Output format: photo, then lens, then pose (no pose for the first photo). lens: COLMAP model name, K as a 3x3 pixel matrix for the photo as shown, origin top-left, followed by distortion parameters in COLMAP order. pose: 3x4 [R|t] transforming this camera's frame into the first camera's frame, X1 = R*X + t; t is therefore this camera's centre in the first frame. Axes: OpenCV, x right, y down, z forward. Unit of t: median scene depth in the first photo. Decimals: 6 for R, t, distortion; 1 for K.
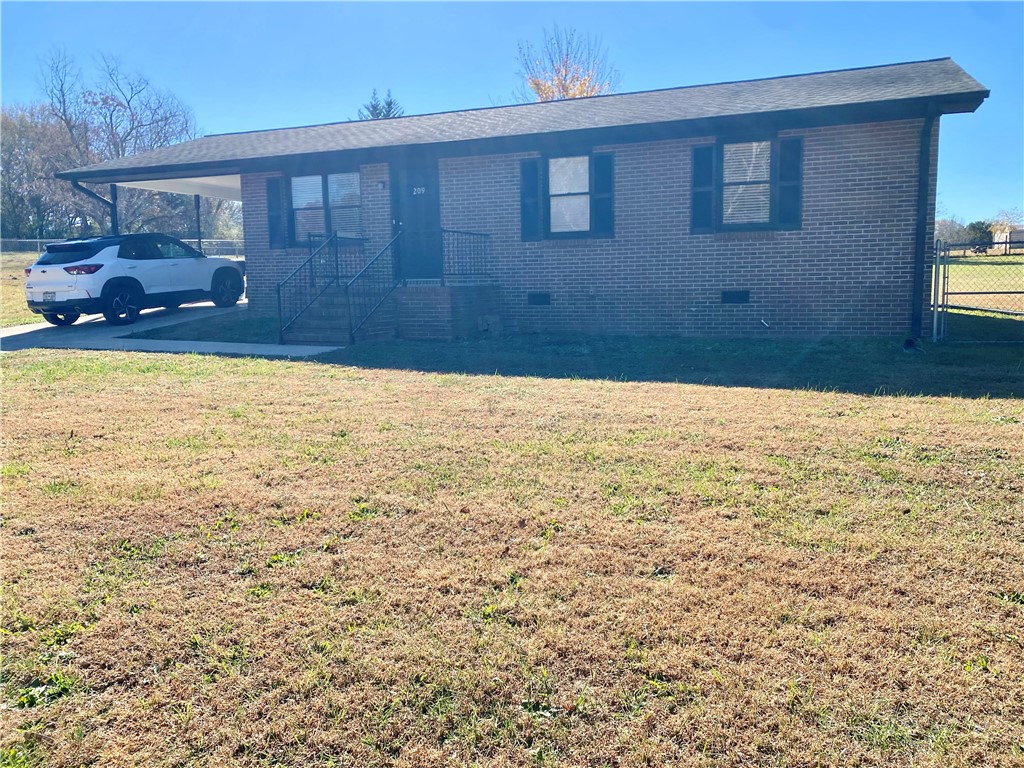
lens RADIAL K [[778.0, 0, 512.0], [0, 778.0, 384.0], [0, 0, 1]] dist [0.035595, -0.007345]
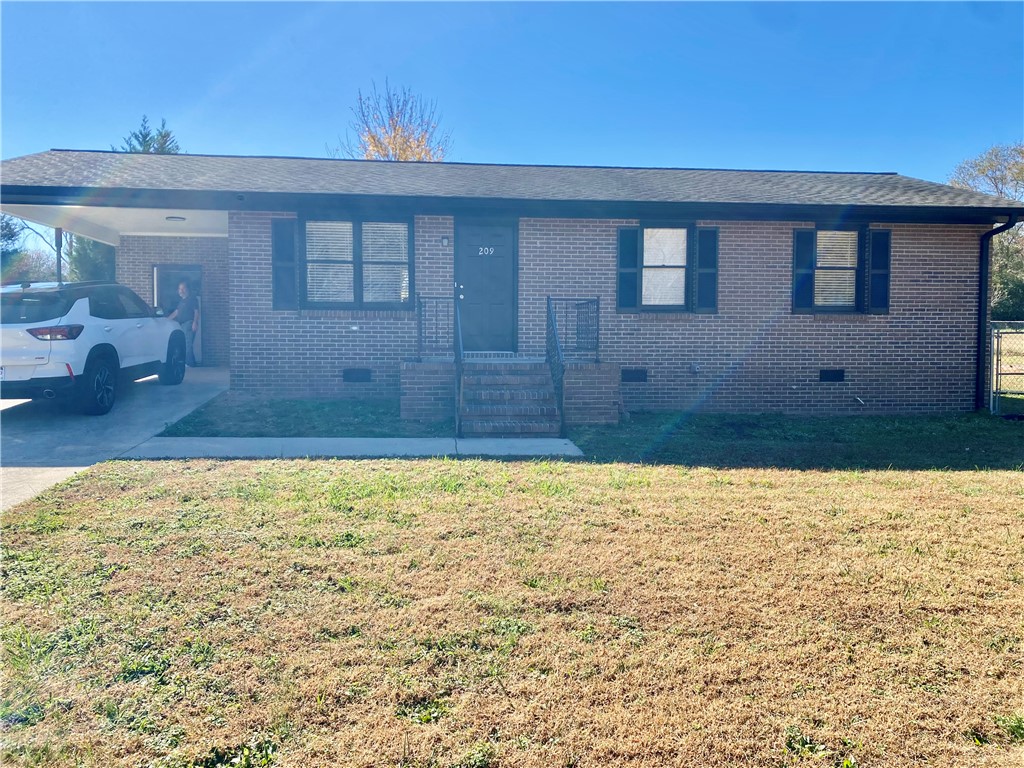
lens RADIAL K [[819.7, 0, 512.0], [0, 819.7, 384.0], [0, 0, 1]] dist [0.034060, -0.001439]
pose [[0.891097, 0.003495, 0.453799, -0.560022], [0.041864, 0.995073, -0.089869, -0.018922], [-0.451878, 0.099080, 0.886561, 0.214743]]
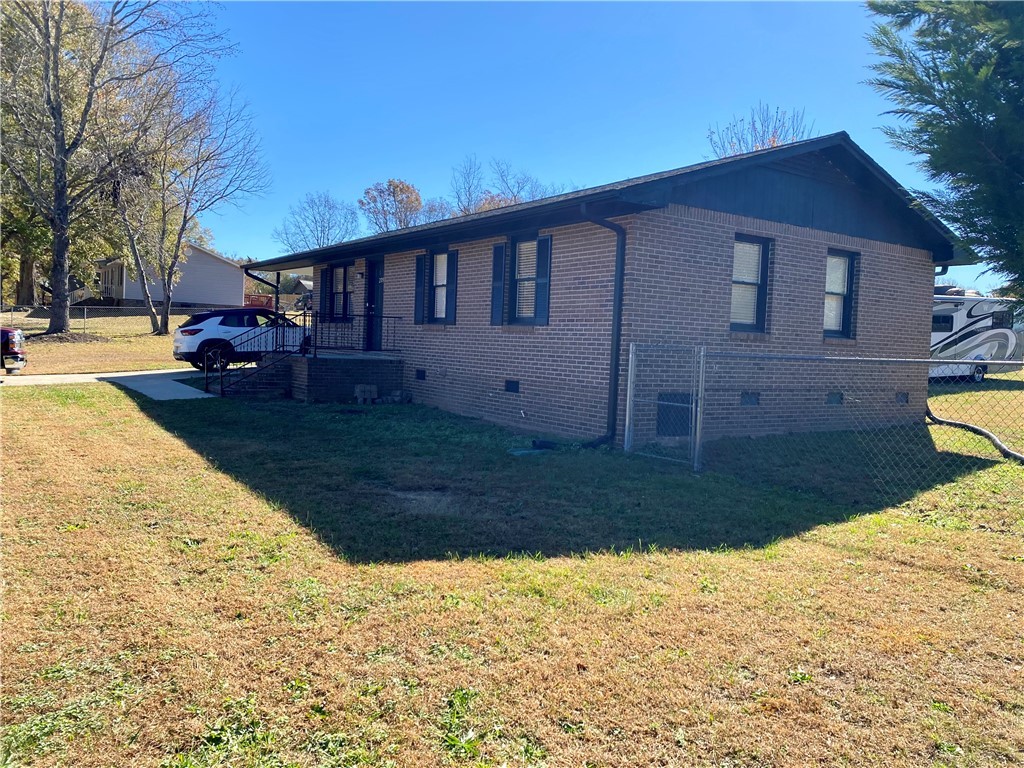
lens RADIAL K [[819.7, 0, 512.0], [0, 819.7, 384.0], [0, 0, 1]] dist [0.034060, -0.001439]
pose [[0.817808, 0.082255, -0.569583, 0.862160], [-0.138389, 0.988799, -0.055903, -0.051503], [0.558605, 0.124541, 0.820030, 0.105162]]
